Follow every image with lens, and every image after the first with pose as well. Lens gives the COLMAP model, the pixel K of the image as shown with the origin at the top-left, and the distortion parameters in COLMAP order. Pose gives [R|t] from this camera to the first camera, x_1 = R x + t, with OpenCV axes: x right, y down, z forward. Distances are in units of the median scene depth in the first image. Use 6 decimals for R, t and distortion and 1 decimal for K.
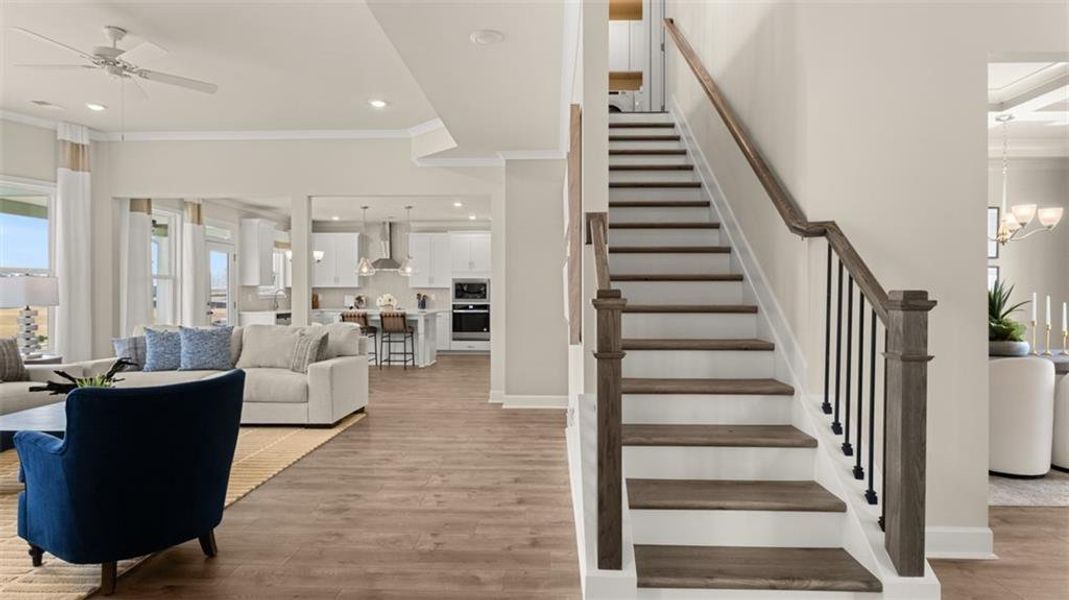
lens RADIAL K [[576.7, 0, 529.1], [0, 576.7, 297.3], [0, 0, 1]] dist [-0.001633, -0.000593]
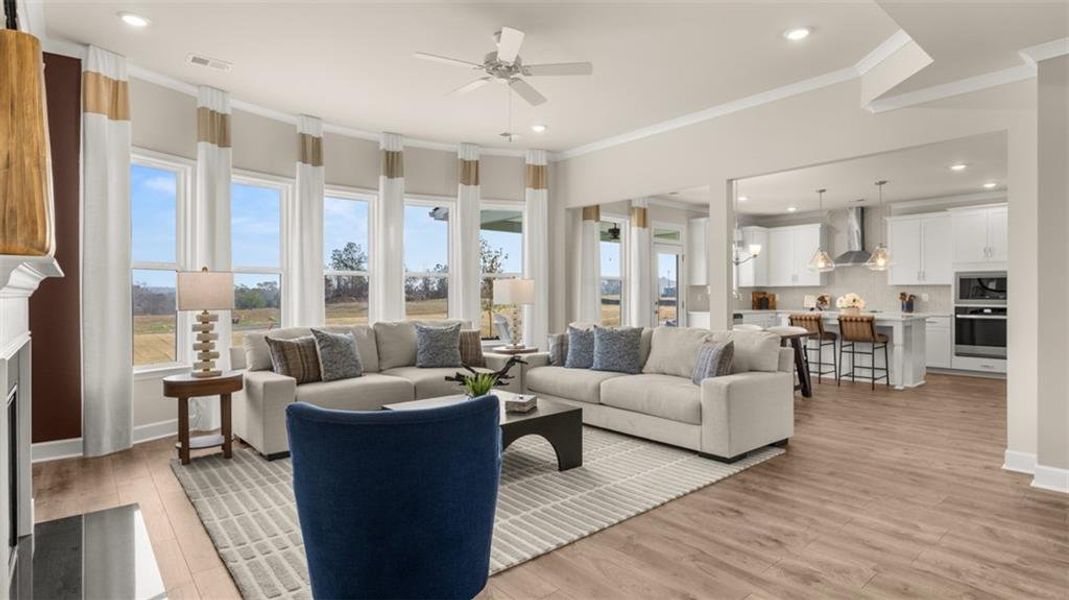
lens RADIAL K [[534.9, 0, 533.0], [0, 534.9, 296.6], [0, 0, 1]] dist [-0.003287, 0.000842]
pose [[0.675698, 0.001359, -0.737177, 0.011815], [-0.001837, 0.999998, 0.000160, -0.000481], [0.737176, 0.001246, 0.675700, 0.260049]]
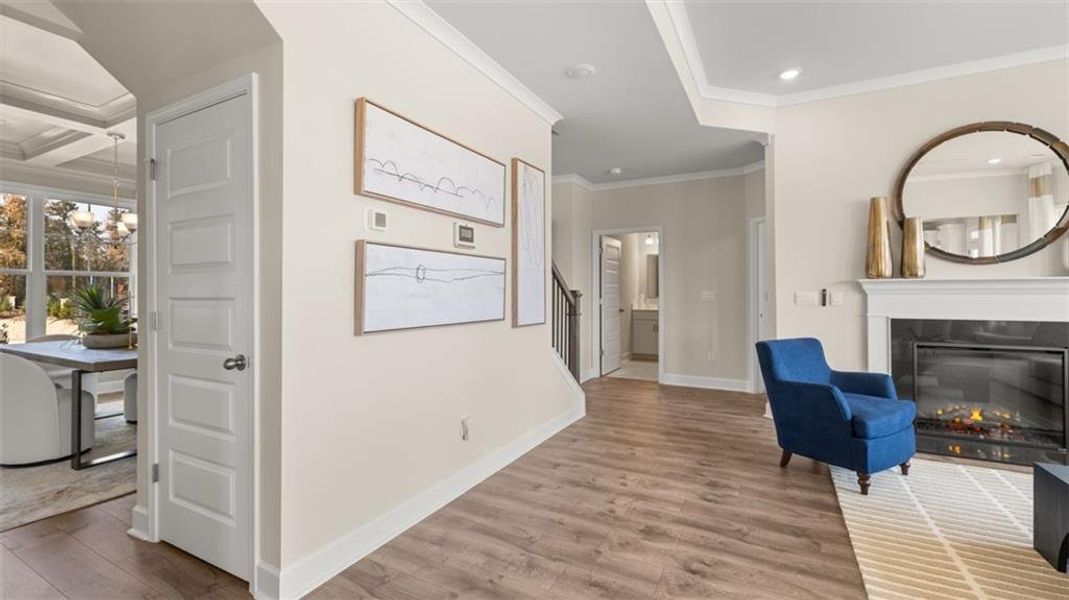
lens RADIAL K [[450.4, 0, 529.0], [0, 450.4, 294.5], [0, 0, 1]] dist [0.002417, -0.000334]
pose [[-0.897267, -0.001962, 0.441484, -0.208216], [0.002172, 0.999958, 0.008859, -0.005129], [-0.441483, 0.008908, -0.897225, 1.030749]]
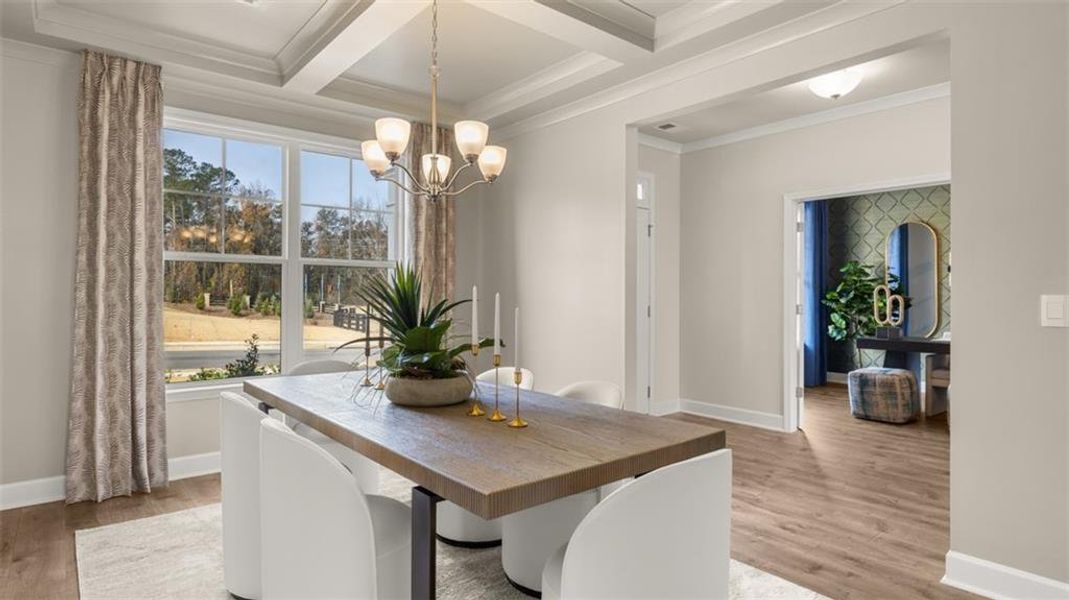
lens RADIAL K [[576.7, 0, 540.1], [0, 576.7, 295.9], [0, 0, 1]] dist [-0.001633, -0.000593]
pose [[-0.667292, -0.004646, 0.744782, 0.265013], [0.004196, 0.999941, 0.009997, -0.003108], [-0.744784, 0.009796, -0.667233, 0.926210]]
